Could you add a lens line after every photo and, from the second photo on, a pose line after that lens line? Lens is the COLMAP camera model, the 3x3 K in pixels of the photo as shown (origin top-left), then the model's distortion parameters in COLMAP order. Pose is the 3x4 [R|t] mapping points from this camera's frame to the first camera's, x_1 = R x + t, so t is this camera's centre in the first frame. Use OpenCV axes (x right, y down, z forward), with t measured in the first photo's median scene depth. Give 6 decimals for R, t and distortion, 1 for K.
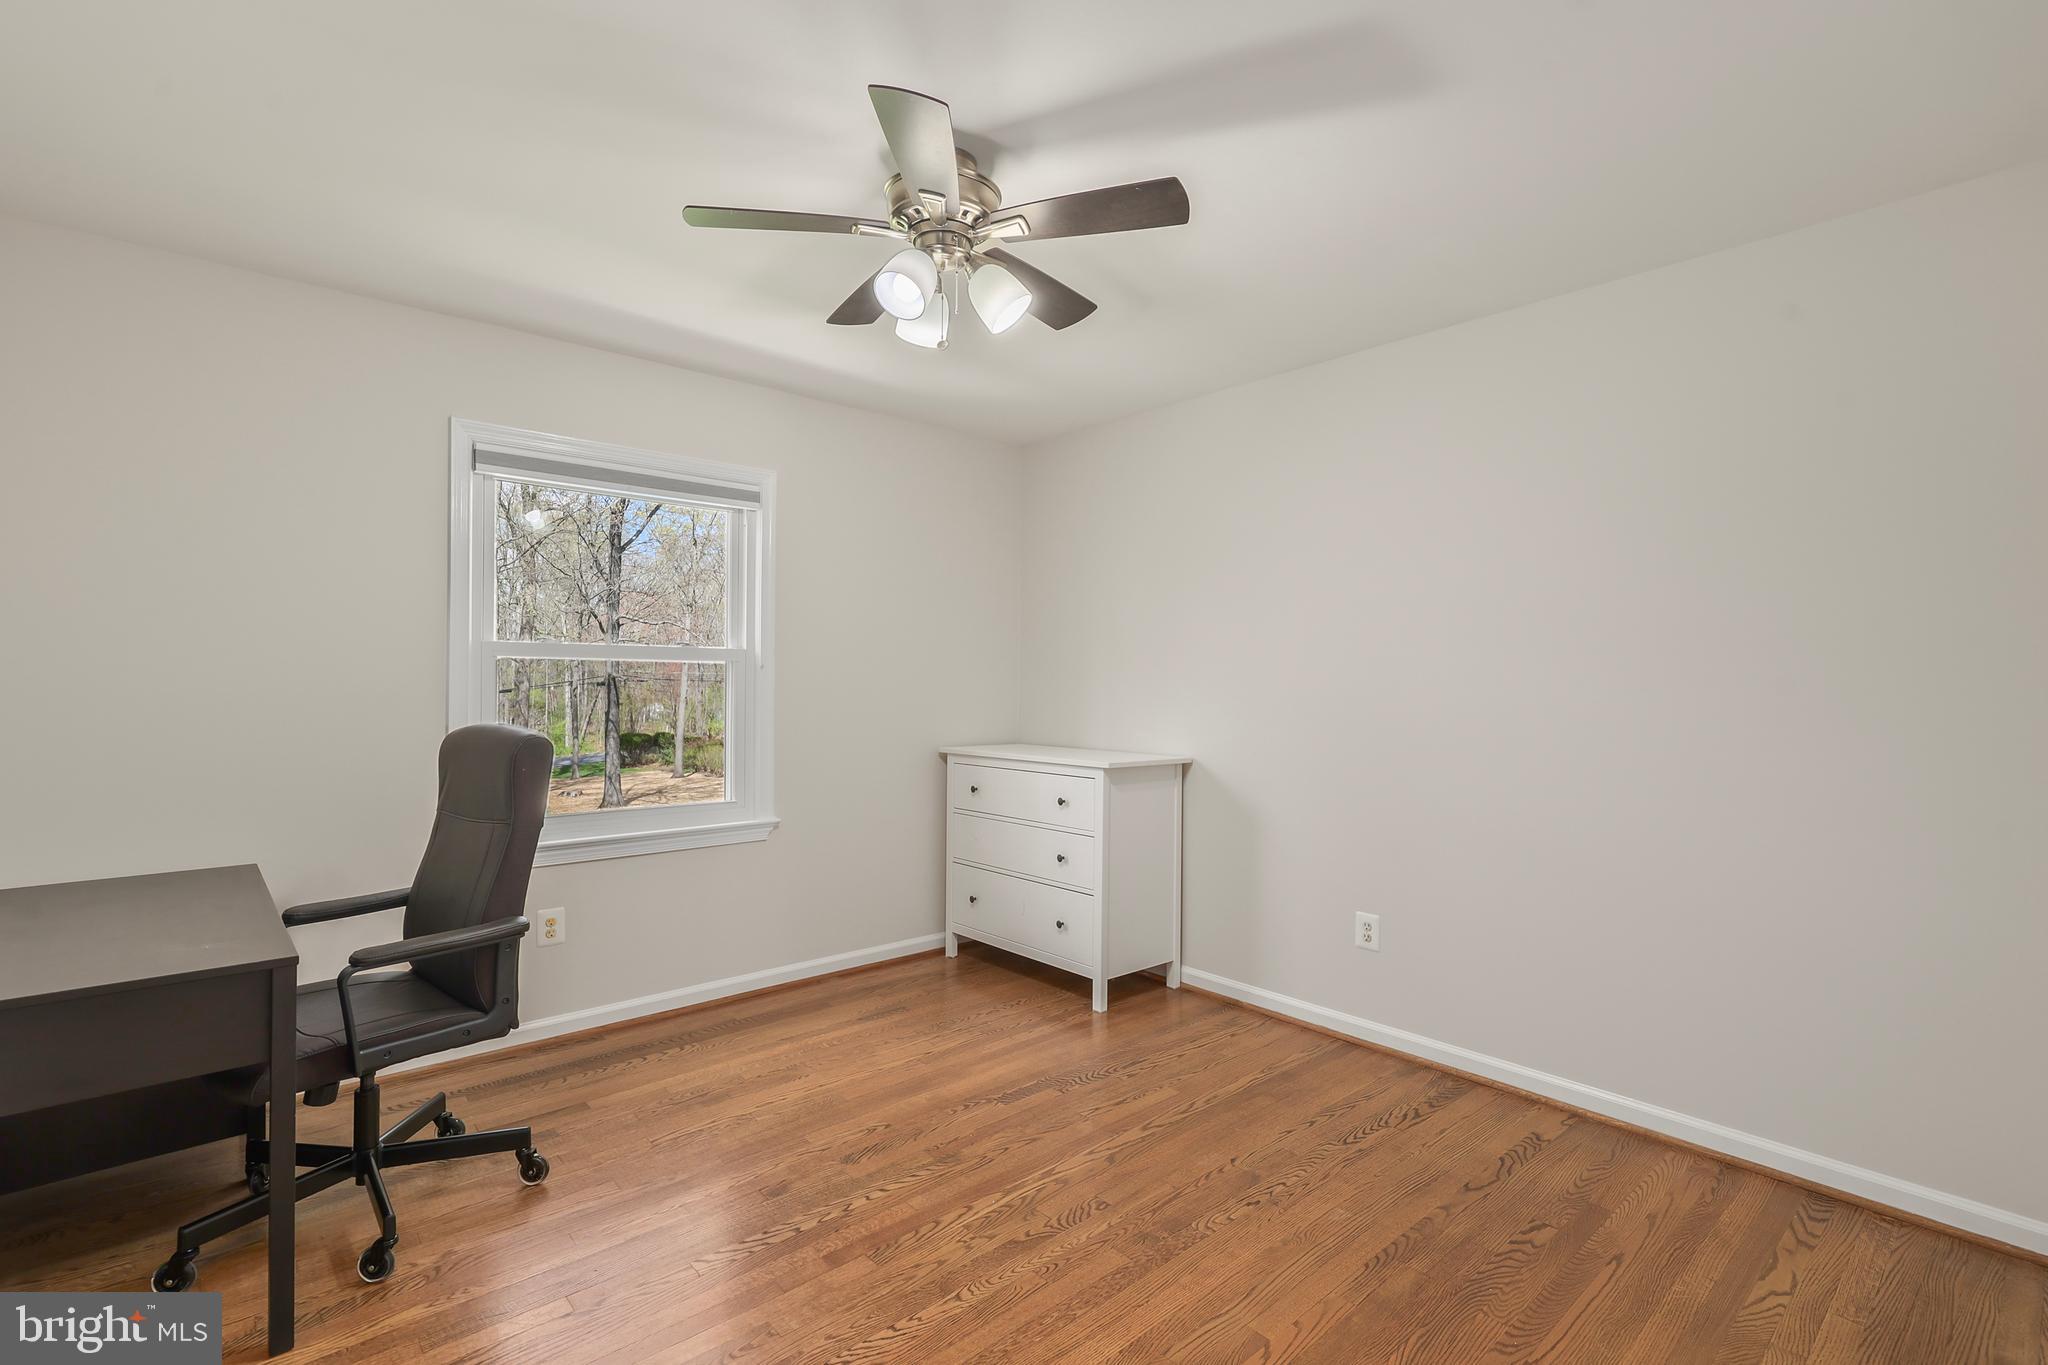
lens RADIAL K [[888.4, 0, 1023.7], [0, 888.4, 685.3], [0, 0, 1]] dist [-0.000878, -0.000314]
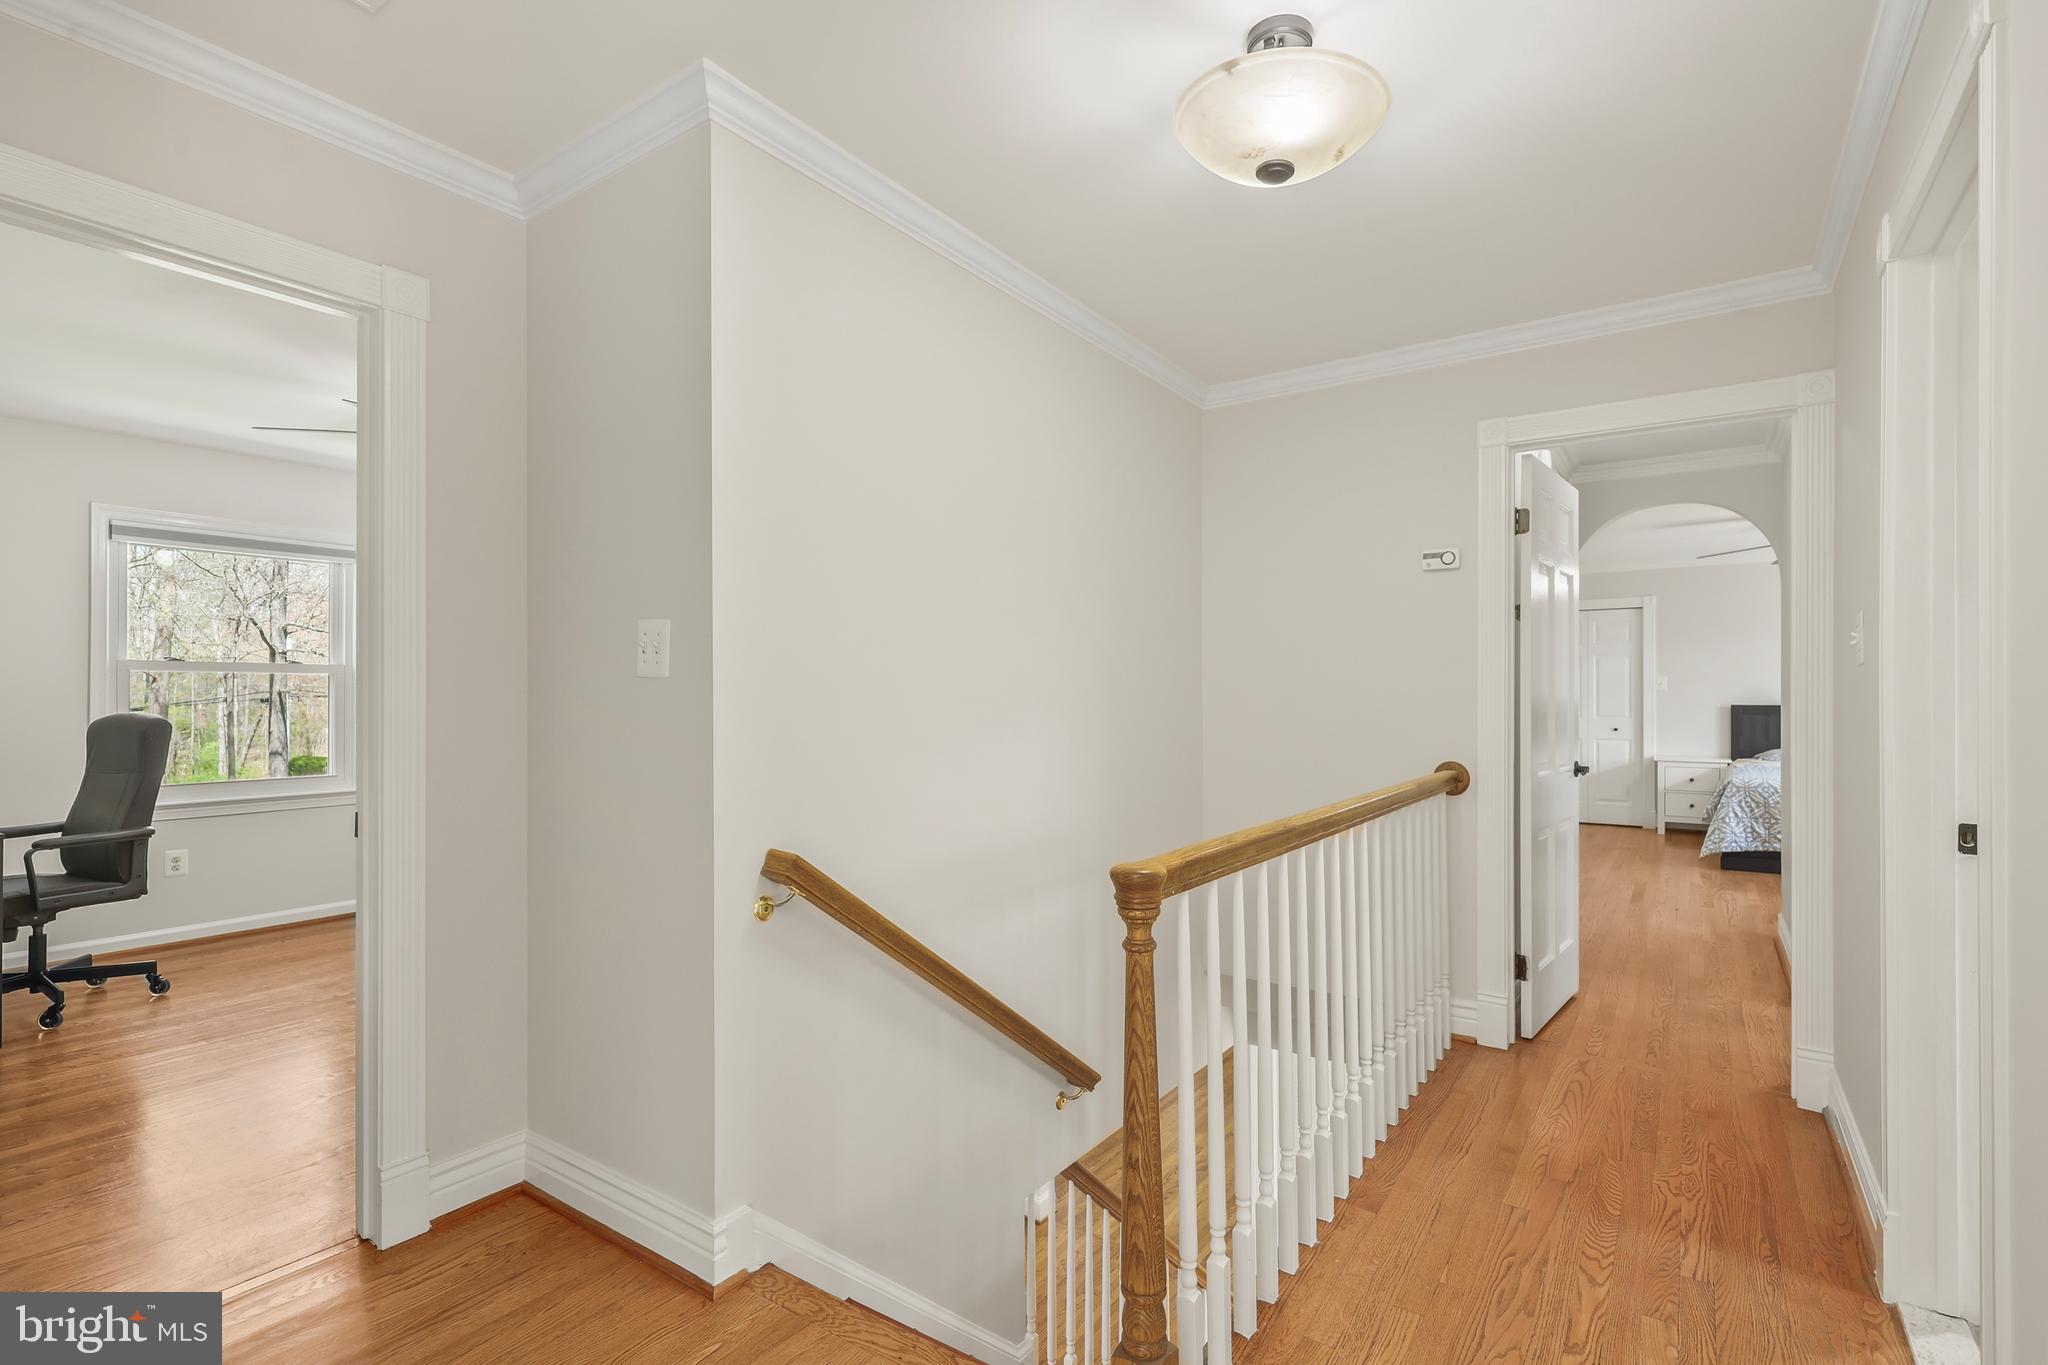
lens RADIAL K [[942.7, 0, 1024.9], [0, 942.7, 694.0], [0, 0, 1]] dist [-0.000042, -0.000026]
pose [[0.973962, -0.006806, 0.226608, 0.602122], [0.007886, 0.999961, -0.003860, 0.028285], [-0.226573, 0.005547, 0.973978, -1.039714]]
